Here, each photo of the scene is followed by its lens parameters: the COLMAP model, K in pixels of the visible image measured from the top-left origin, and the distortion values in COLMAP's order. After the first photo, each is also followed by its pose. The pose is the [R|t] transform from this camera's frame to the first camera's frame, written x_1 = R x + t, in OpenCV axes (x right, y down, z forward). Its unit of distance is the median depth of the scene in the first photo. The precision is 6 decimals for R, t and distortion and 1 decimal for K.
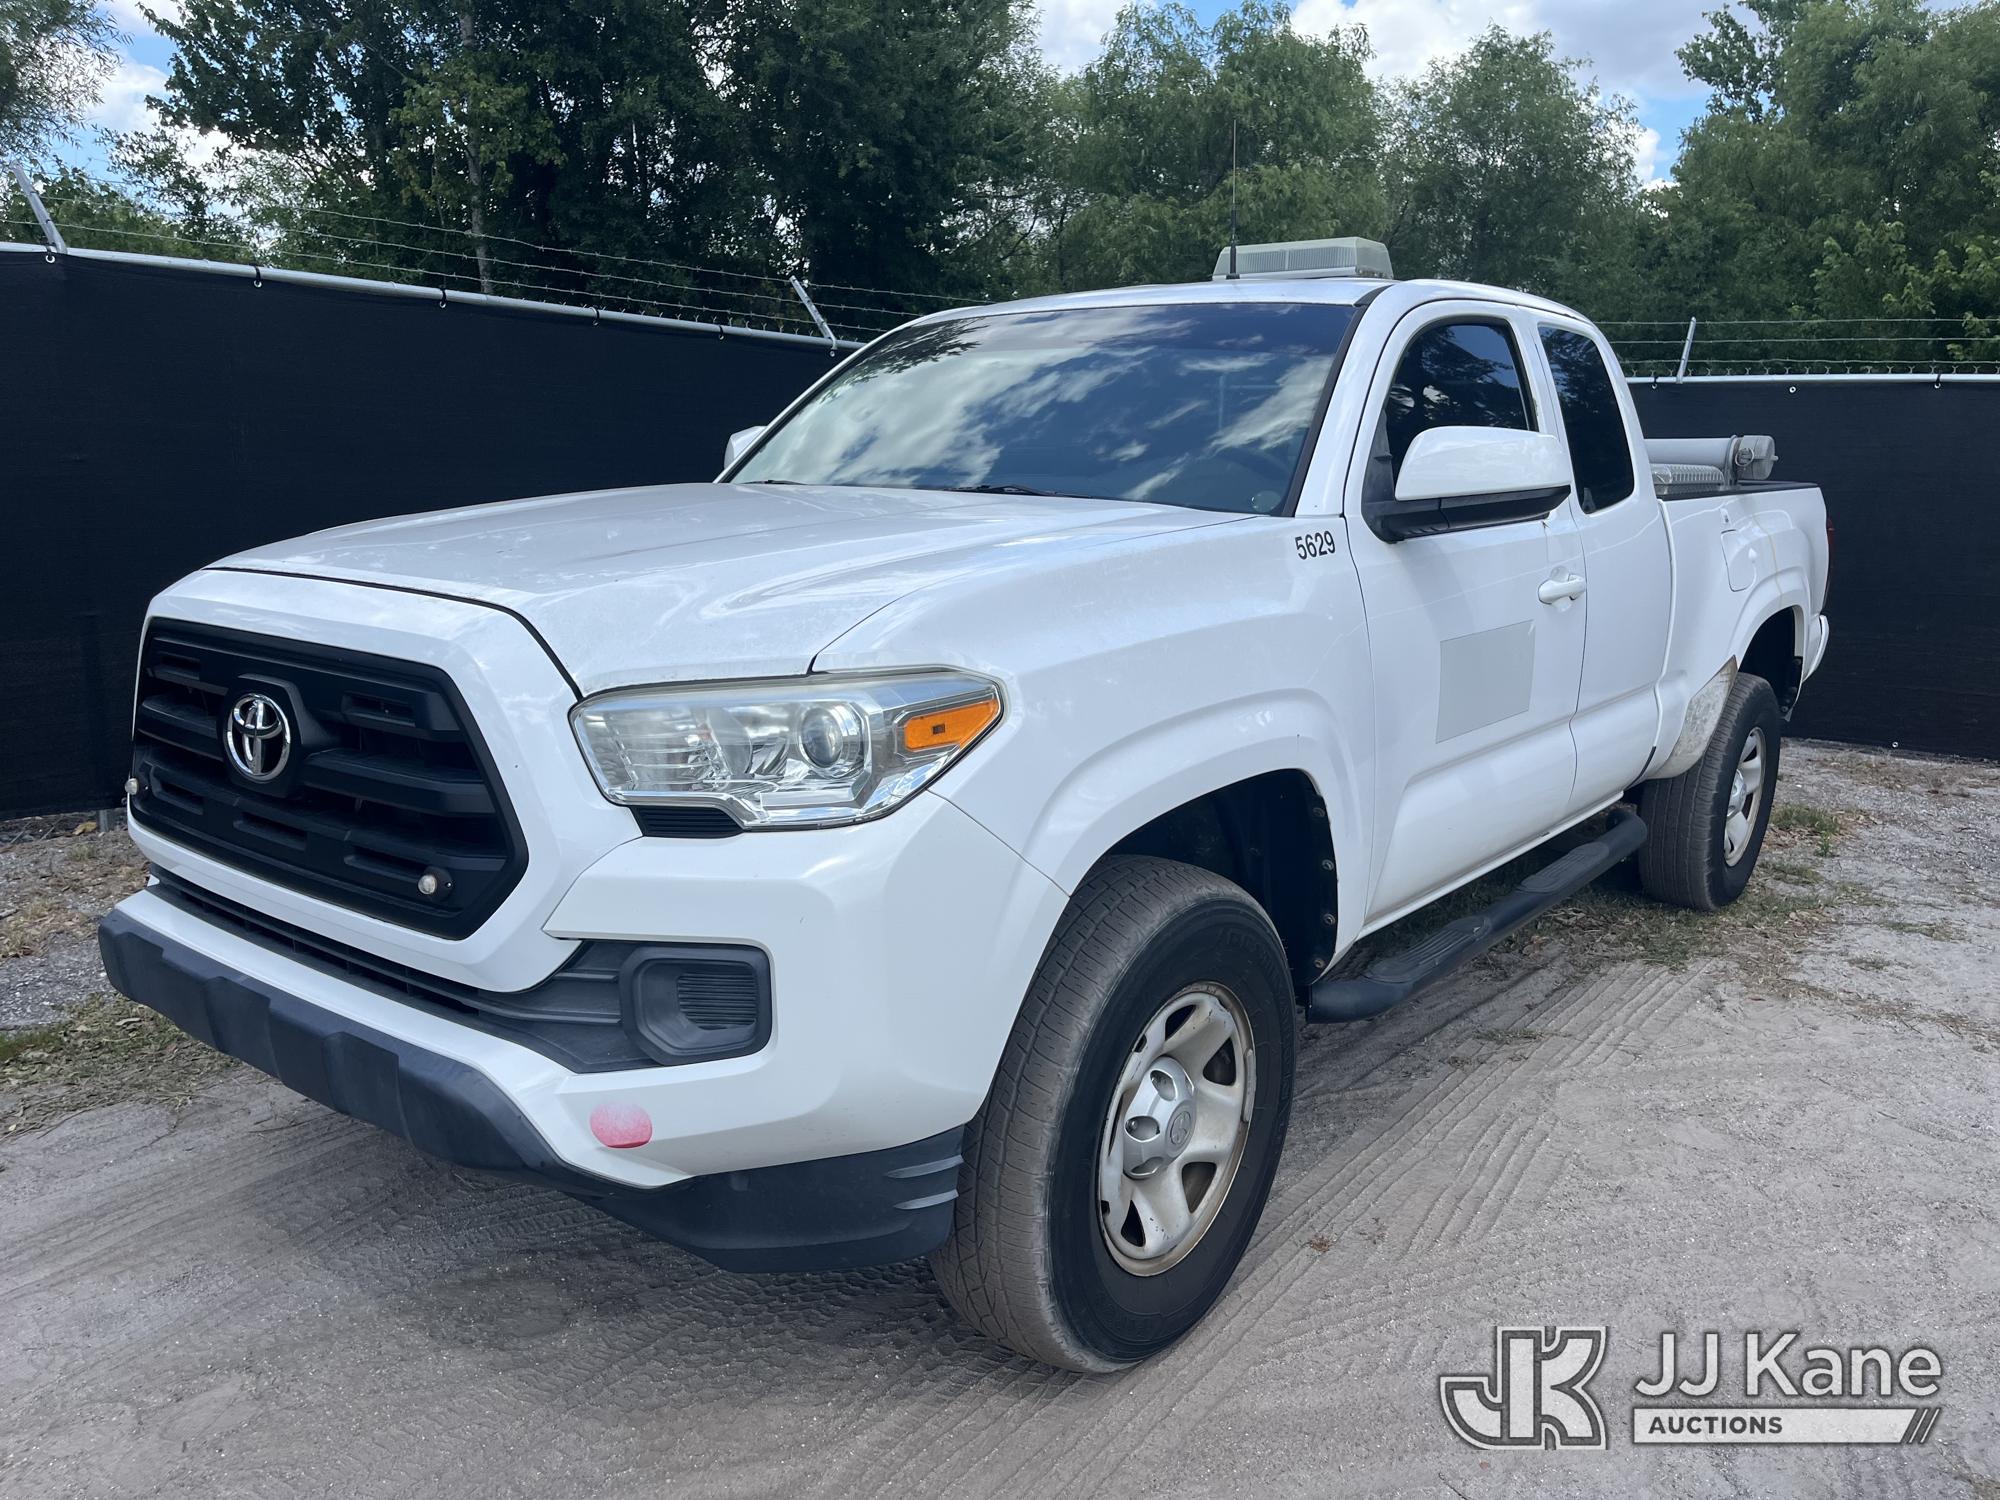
lens RADIAL K [[1599.9, 0, 1018.6], [0, 1599.9, 756.7], [0, 0, 1]] dist [0.036756, -0.010817]
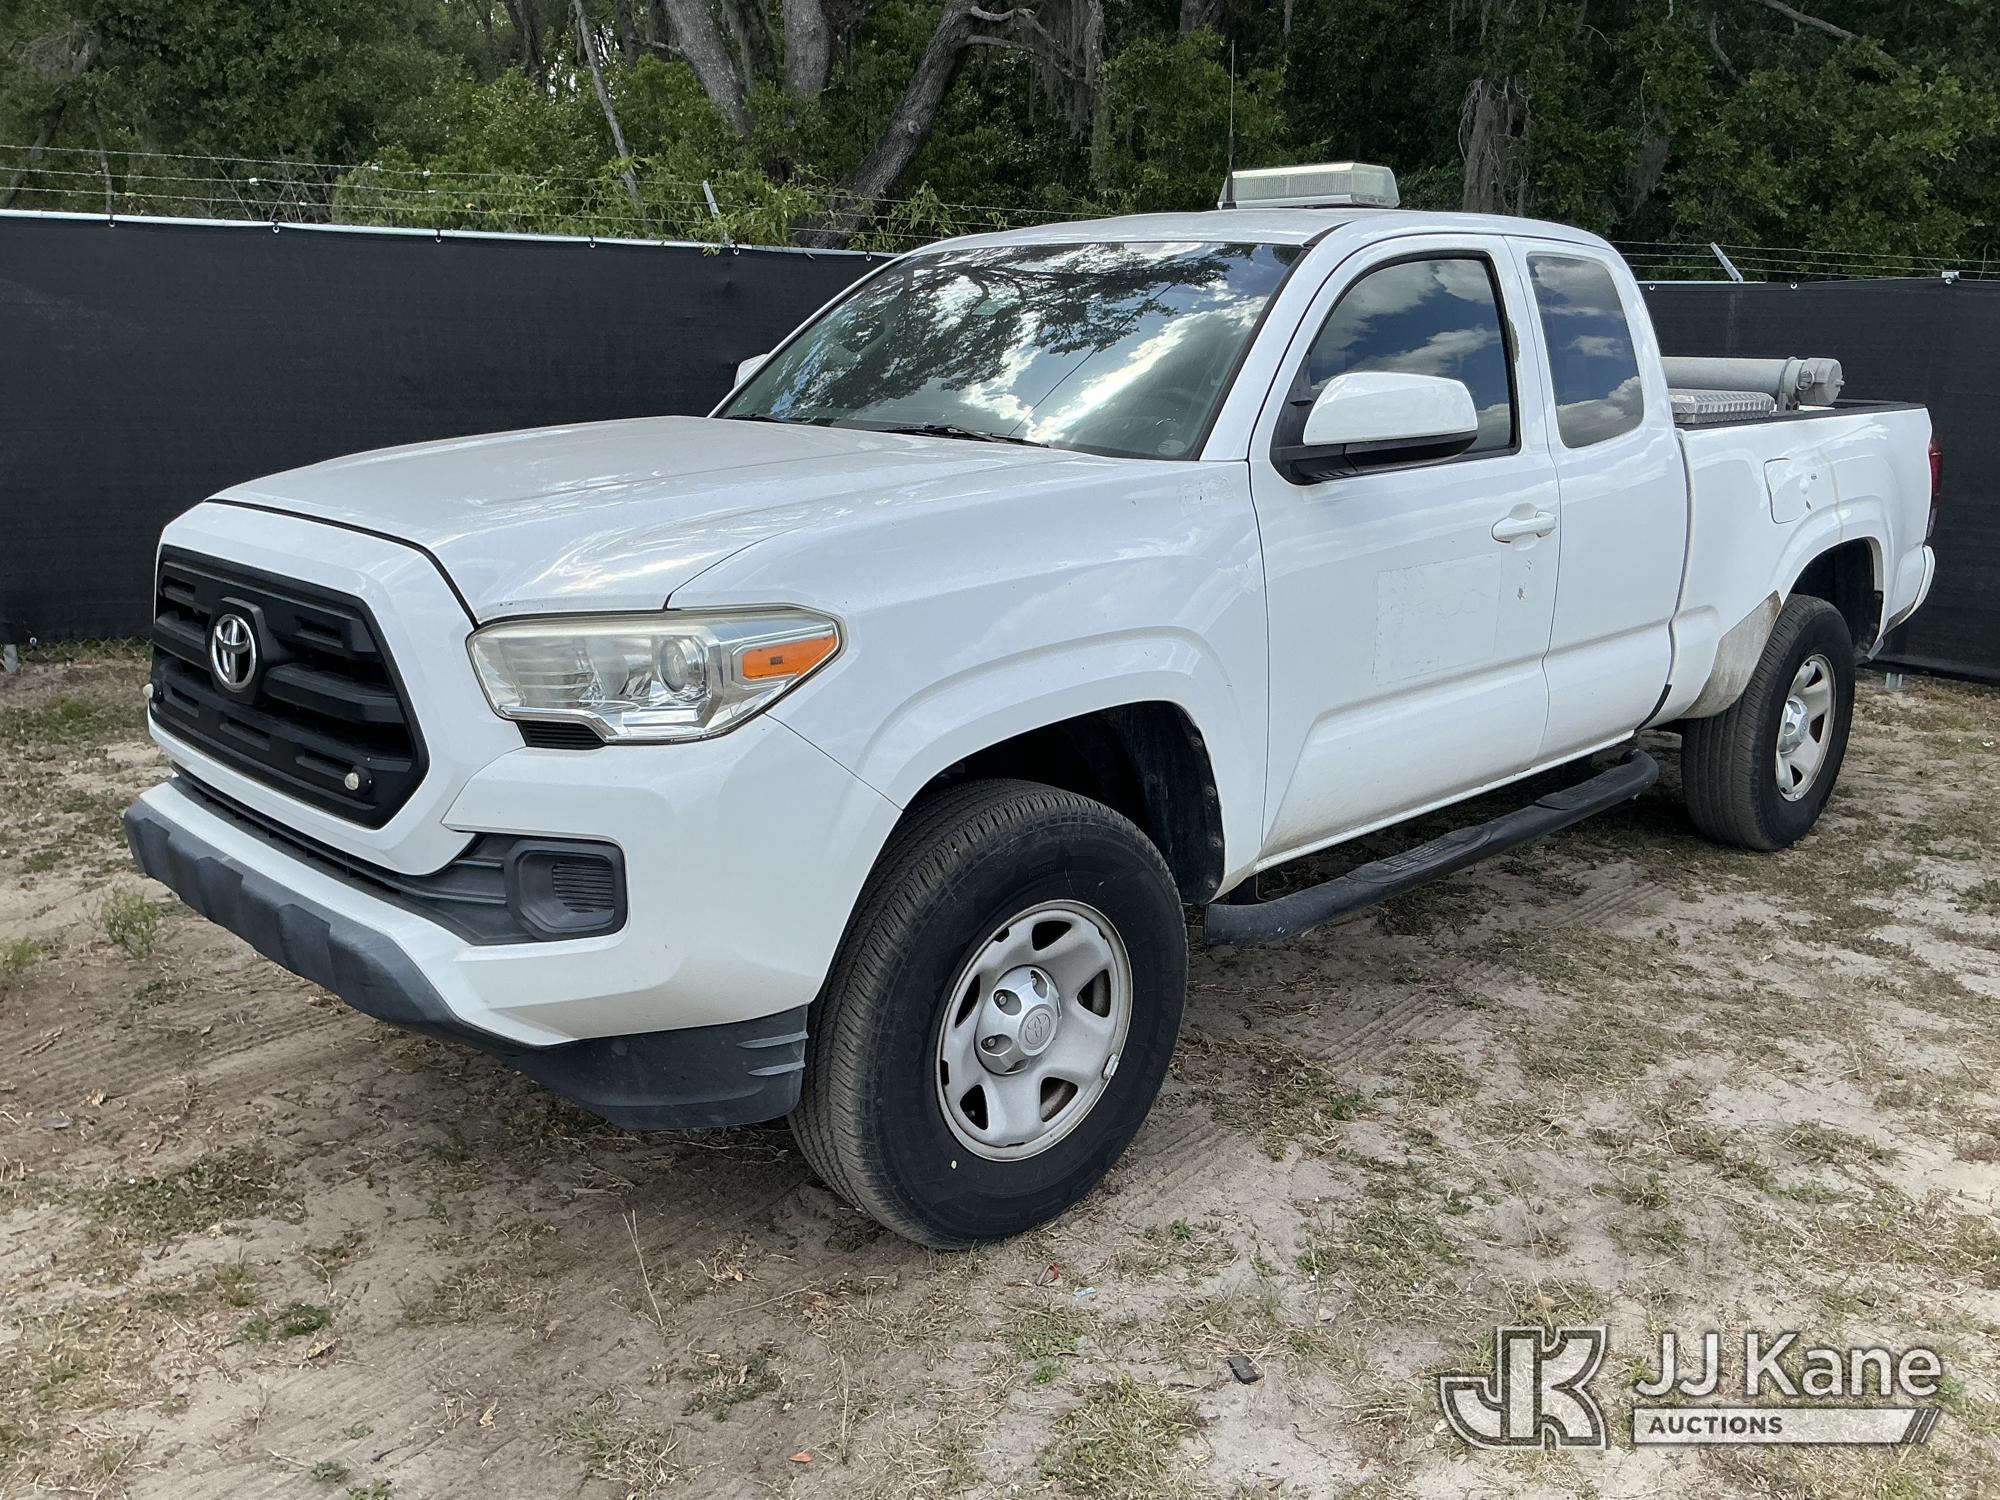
lens RADIAL K [[1706.1, 0, 1007.8], [0, 1706.1, 779.8], [0, 0, 1]] dist [0.004234, -0.006636]
pose [[0.994050, 0.031111, -0.104383, 0.220119], [-0.024170, 0.997452, 0.067116, -0.016192], [0.106206, -0.064194, 0.992270, -0.177224]]
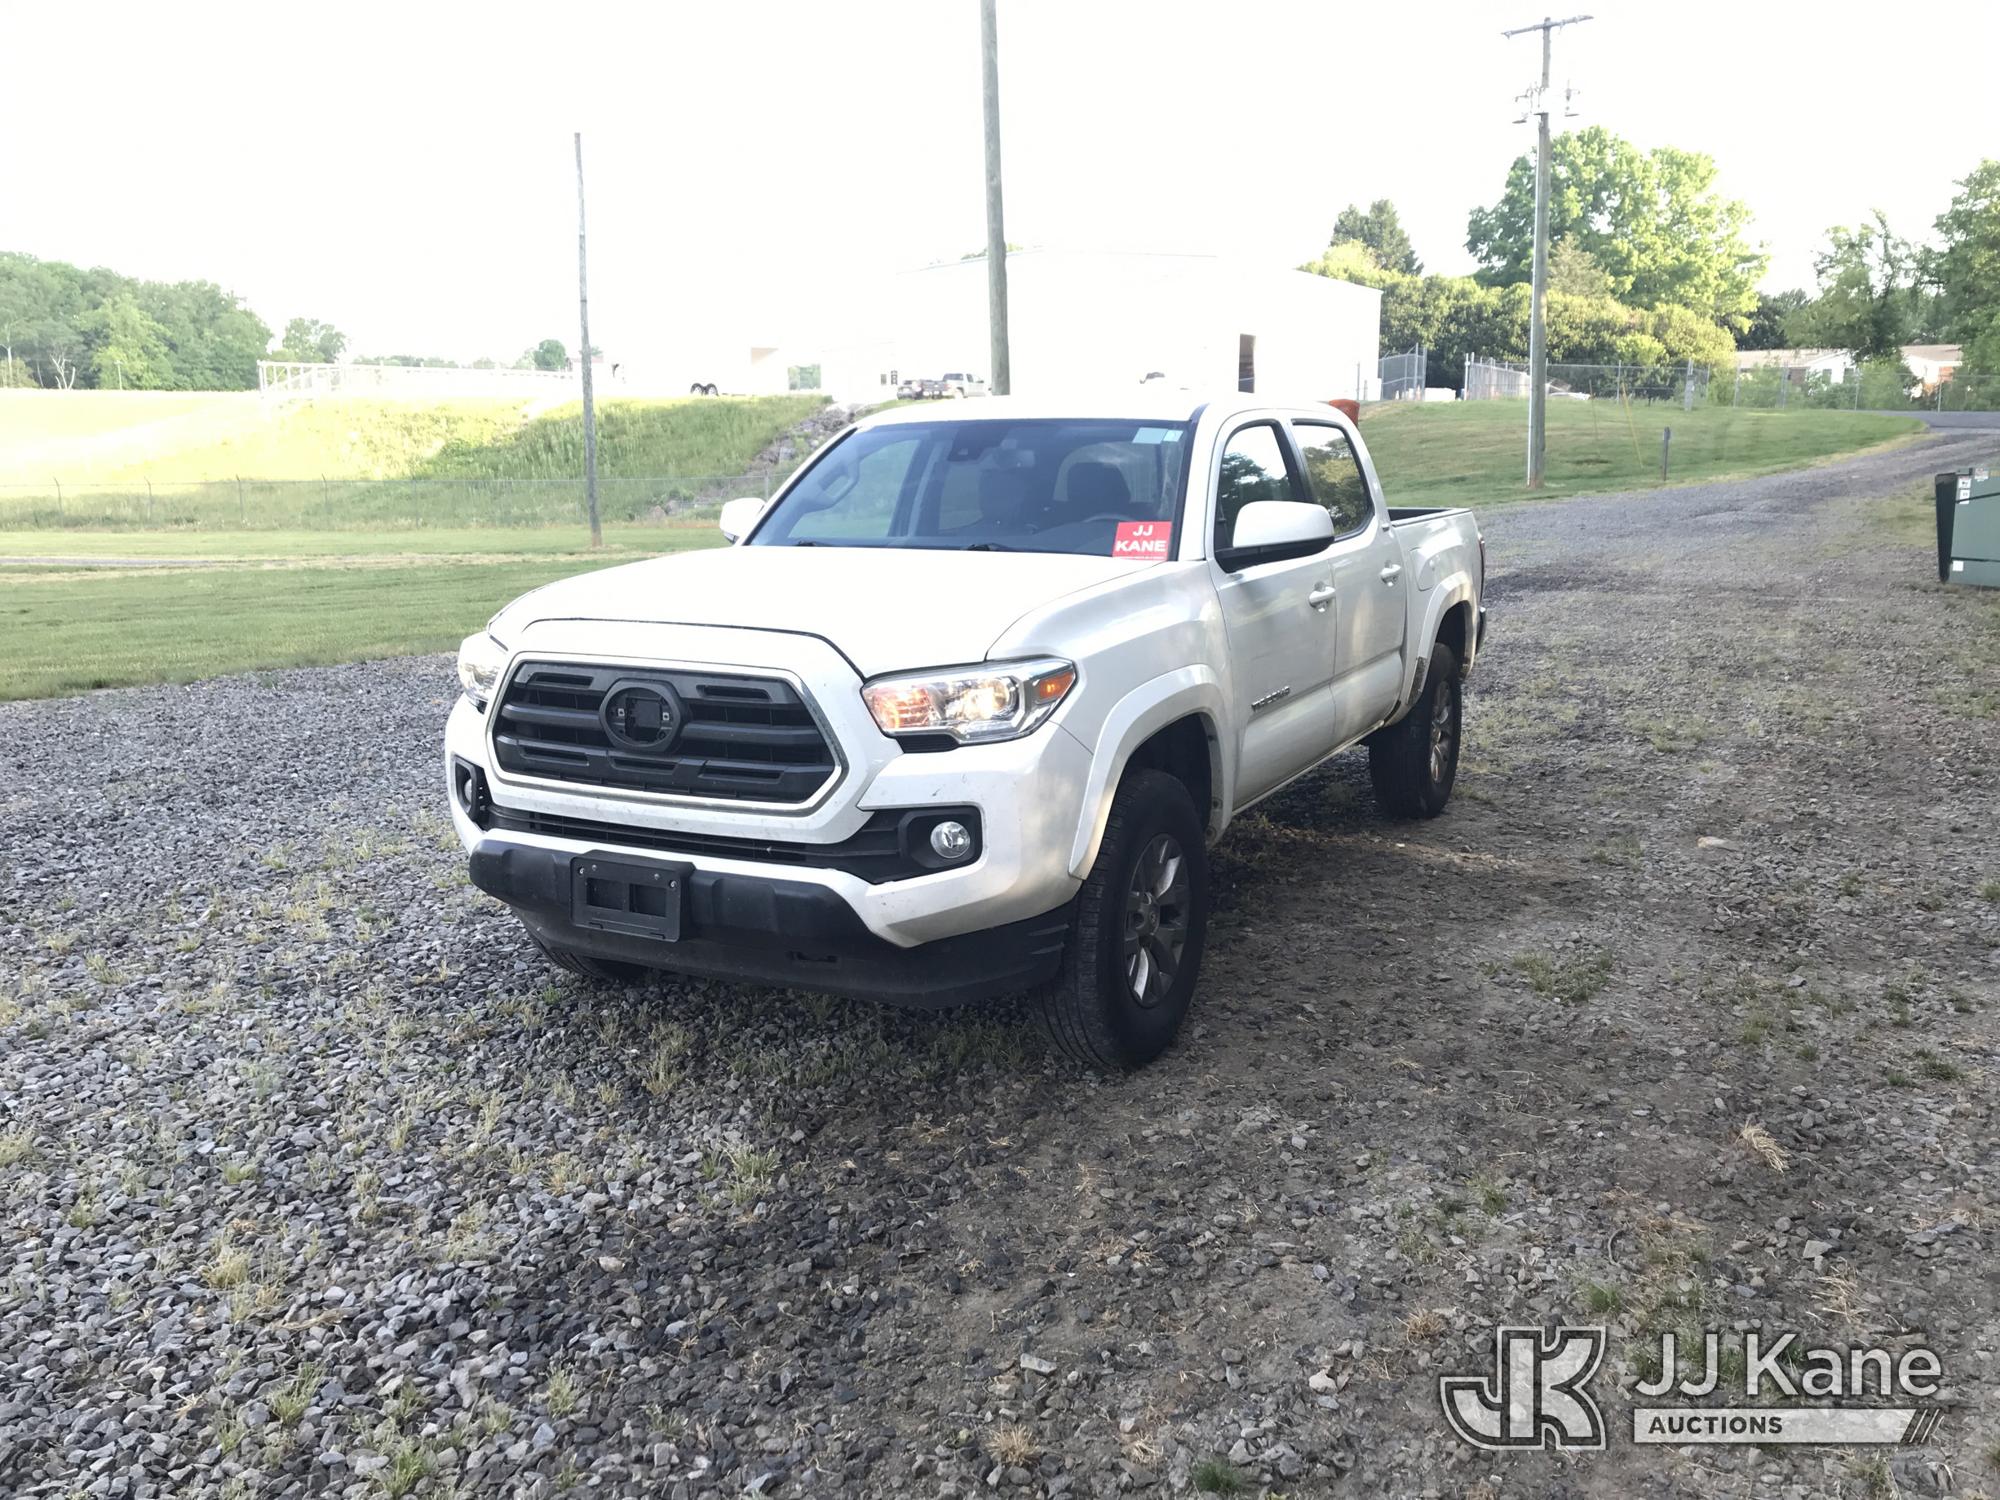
lens RADIAL K [[1706.1, 0, 996.9], [0, 1706.1, 729.6], [0, 0, 1]] dist [0.004234, -0.006636]
pose [[0.981945, -0.056106, 0.180656, -0.433266], [0.061919, 0.997724, -0.026695, 0.073936], [-0.178747, 0.037400, 0.983184, -0.873332]]
